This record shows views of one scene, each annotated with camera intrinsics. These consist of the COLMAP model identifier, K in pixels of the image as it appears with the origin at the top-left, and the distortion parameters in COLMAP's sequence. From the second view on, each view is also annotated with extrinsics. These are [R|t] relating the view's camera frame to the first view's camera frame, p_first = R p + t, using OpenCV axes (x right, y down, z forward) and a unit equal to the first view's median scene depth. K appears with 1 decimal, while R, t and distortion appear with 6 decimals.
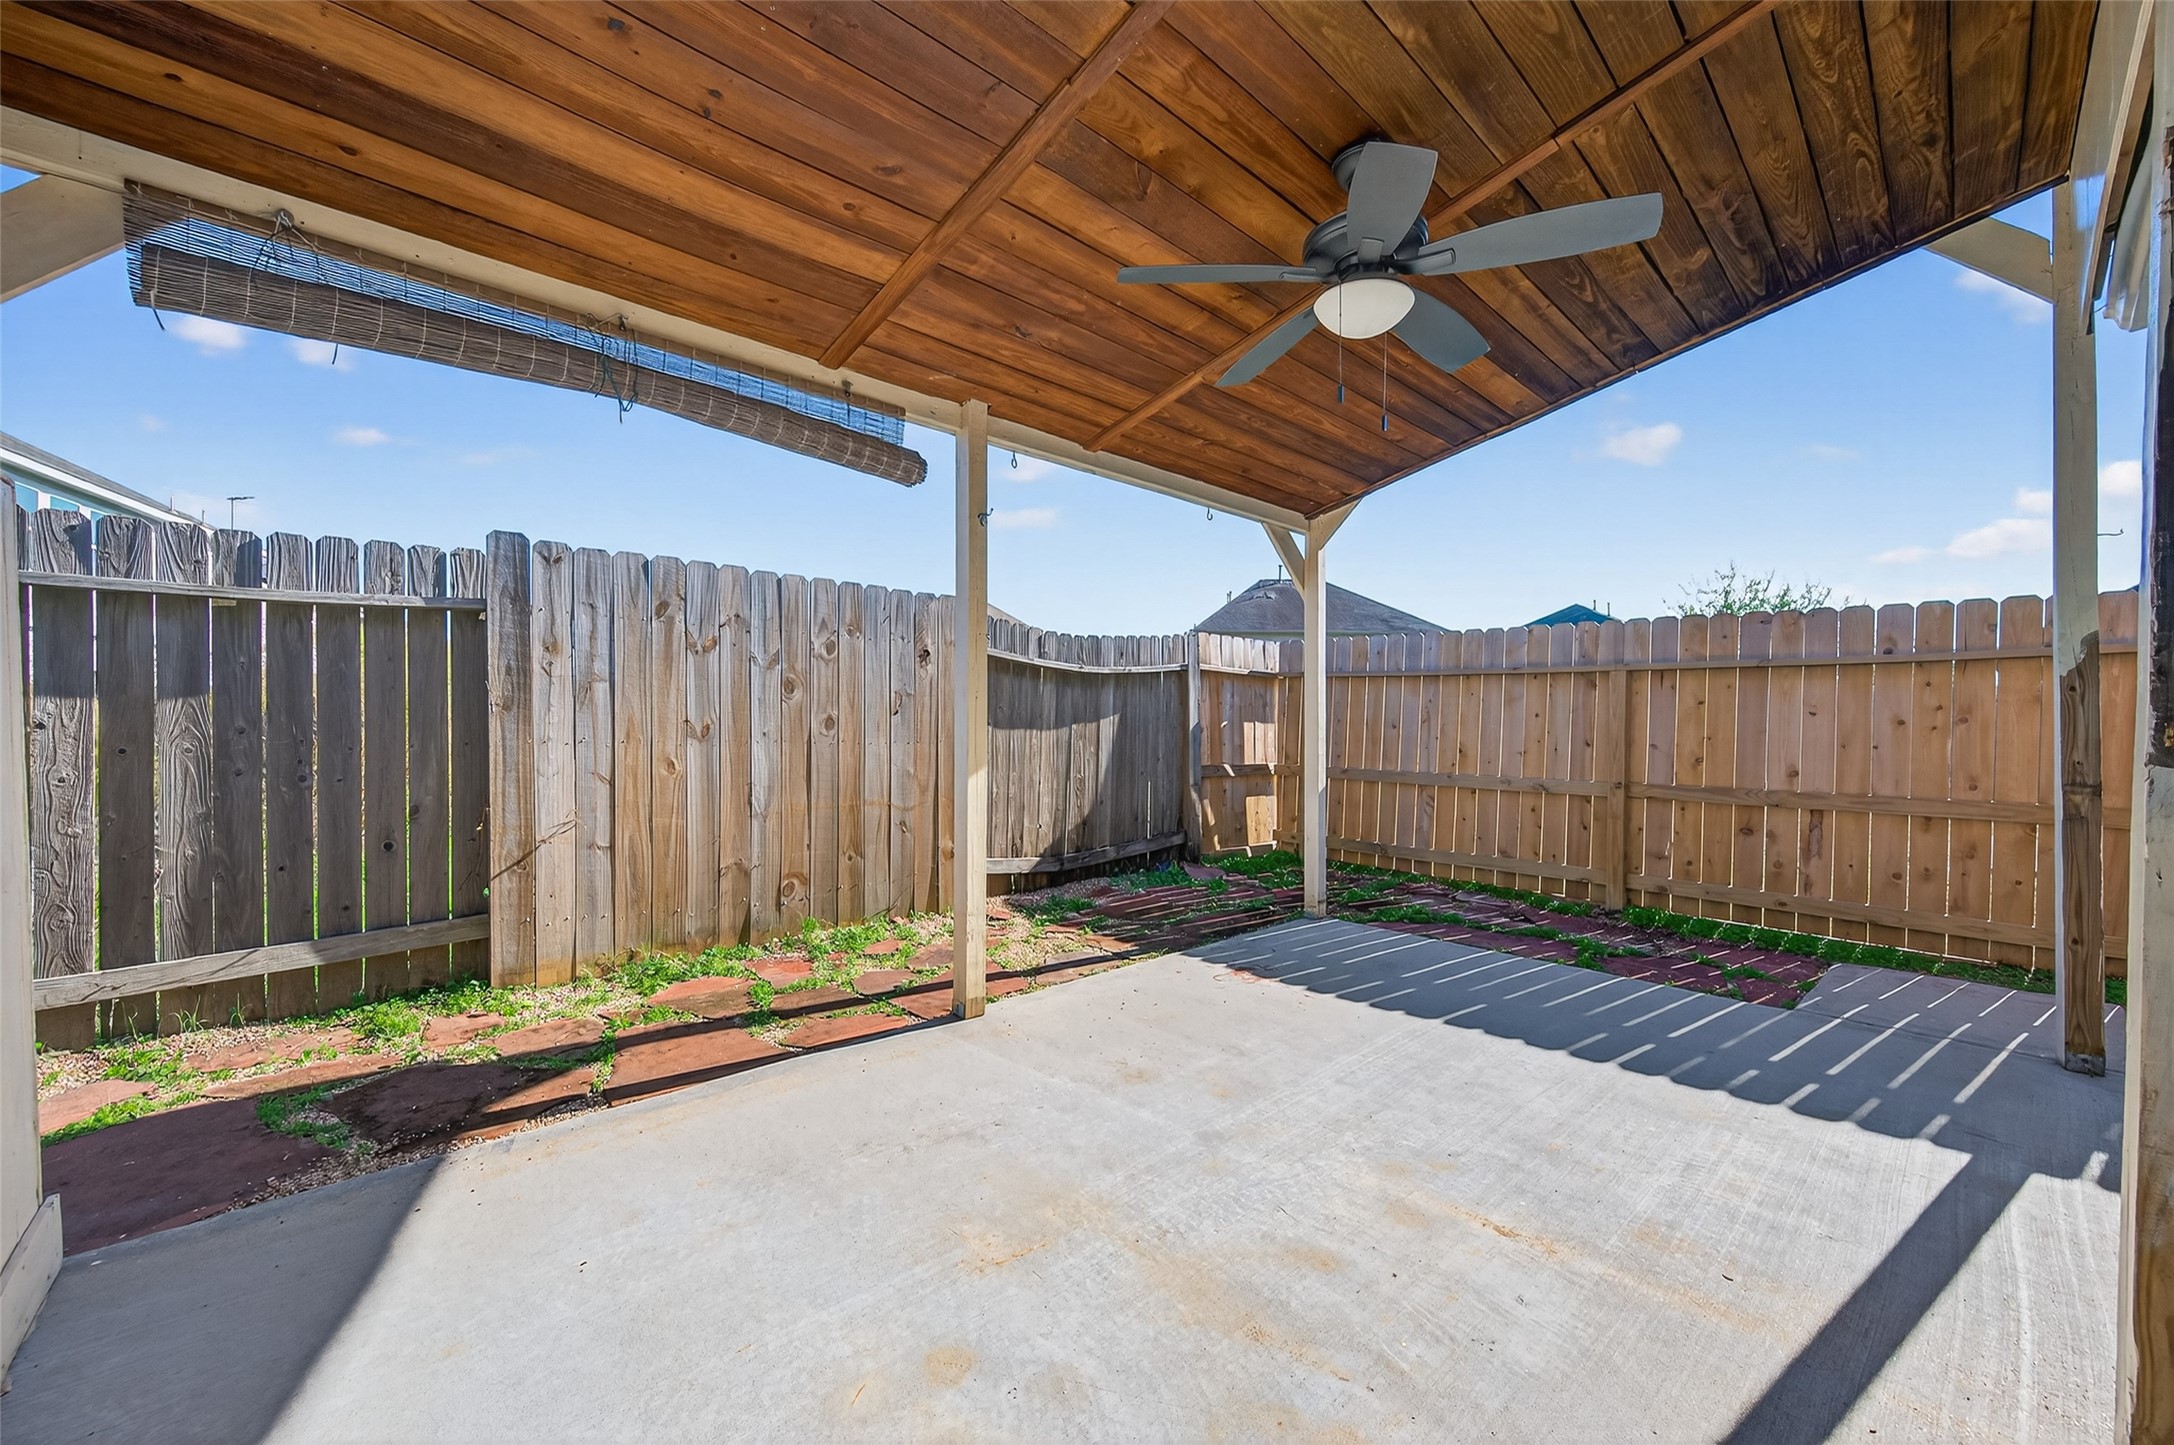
lens RADIAL K [[850.5, 0, 1091.1], [0, 850.5, 736.2], [0, 0, 1]] dist [0.005405, -0.001988]
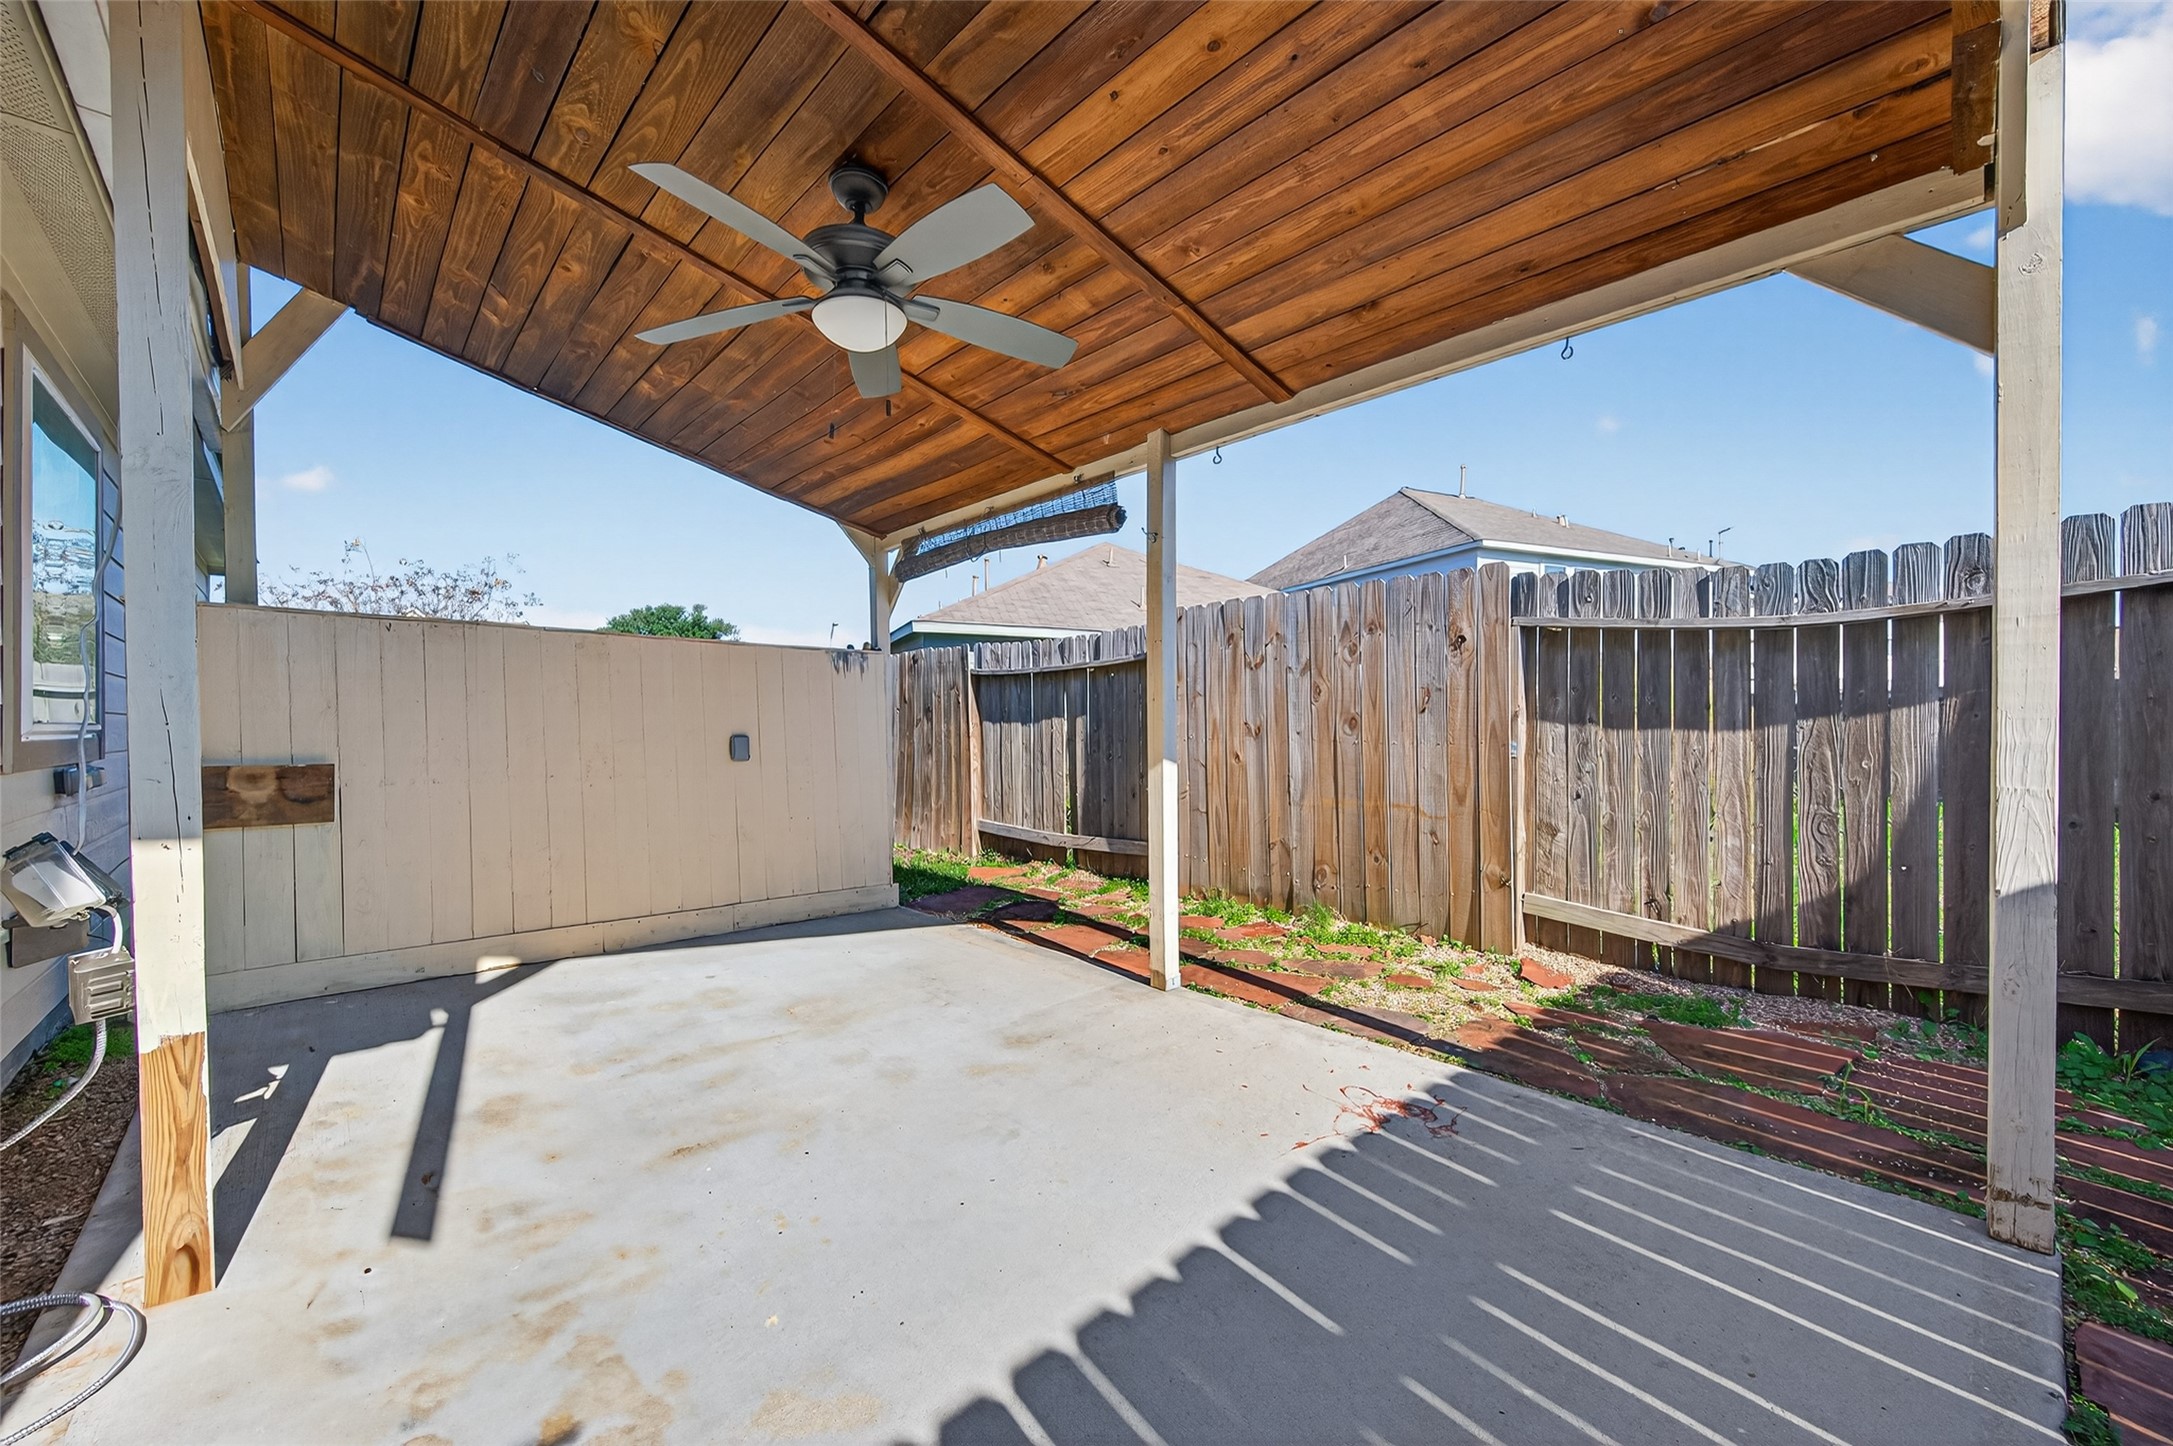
lens RADIAL K [[850.1, 0, 1091.2], [0, 850.1, 729.0], [0, 0, 1]] dist [0.005405, -0.001988]
pose [[-0.011231, -0.006694, -0.999915, 0.783521], [-0.008072, 0.999946, -0.006603, 0.001627], [0.999904, 0.007997, -0.011284, 0.748670]]
